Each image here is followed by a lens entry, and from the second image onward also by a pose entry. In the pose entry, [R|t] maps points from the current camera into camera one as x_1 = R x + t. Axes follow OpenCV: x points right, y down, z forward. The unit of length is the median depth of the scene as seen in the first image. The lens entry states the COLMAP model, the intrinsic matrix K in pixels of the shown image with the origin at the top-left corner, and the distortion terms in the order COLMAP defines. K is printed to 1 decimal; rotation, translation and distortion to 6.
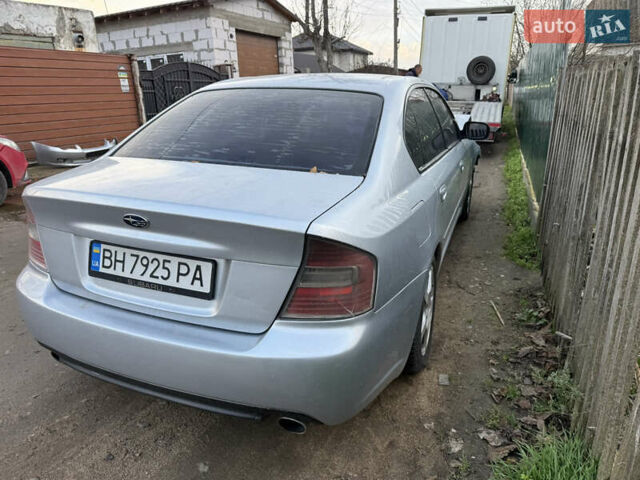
lens RADIAL K [[476.7, 0, 320.0], [0, 476.7, 240.0], [0, 0, 1]] dist [-0.009009, -0.004823]
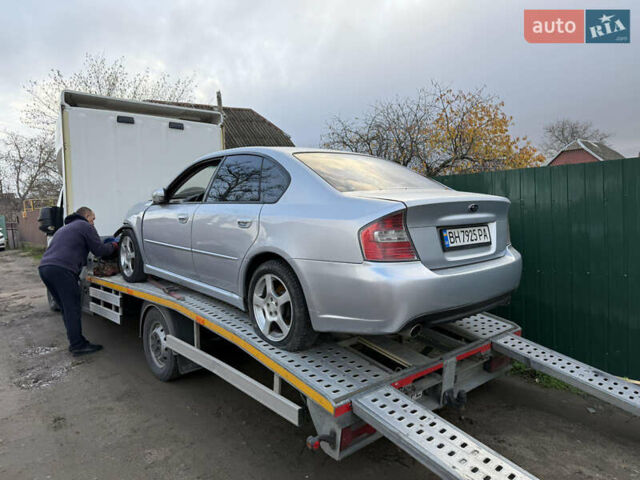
lens RADIAL K [[463.3, 0, 349.4], [0, 463.3, 239.5], [0, 0, 1]] dist [-0.001350, -0.000567]
pose [[0.390000, -0.096706, 0.915723, -1.914199], [0.283393, 0.958807, -0.019439, -0.020772], [-0.876121, 0.267090, 0.401340, 0.635566]]
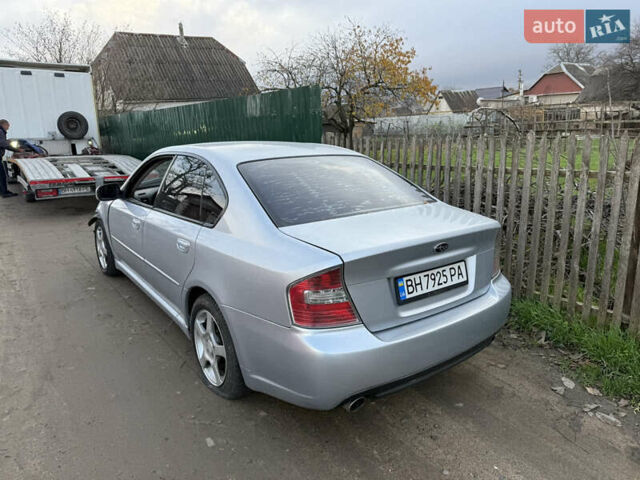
lens RADIAL K [[476.7, 0, 320.0], [0, 476.7, 240.0], [0, 0, 1]] dist [-0.009009, -0.004823]
pose [[0.493884, -0.198349, 0.846603, -1.568758], [0.277213, 0.958747, 0.062905, -0.222672], [-0.824155, 0.203622, 0.528495, 0.454239]]
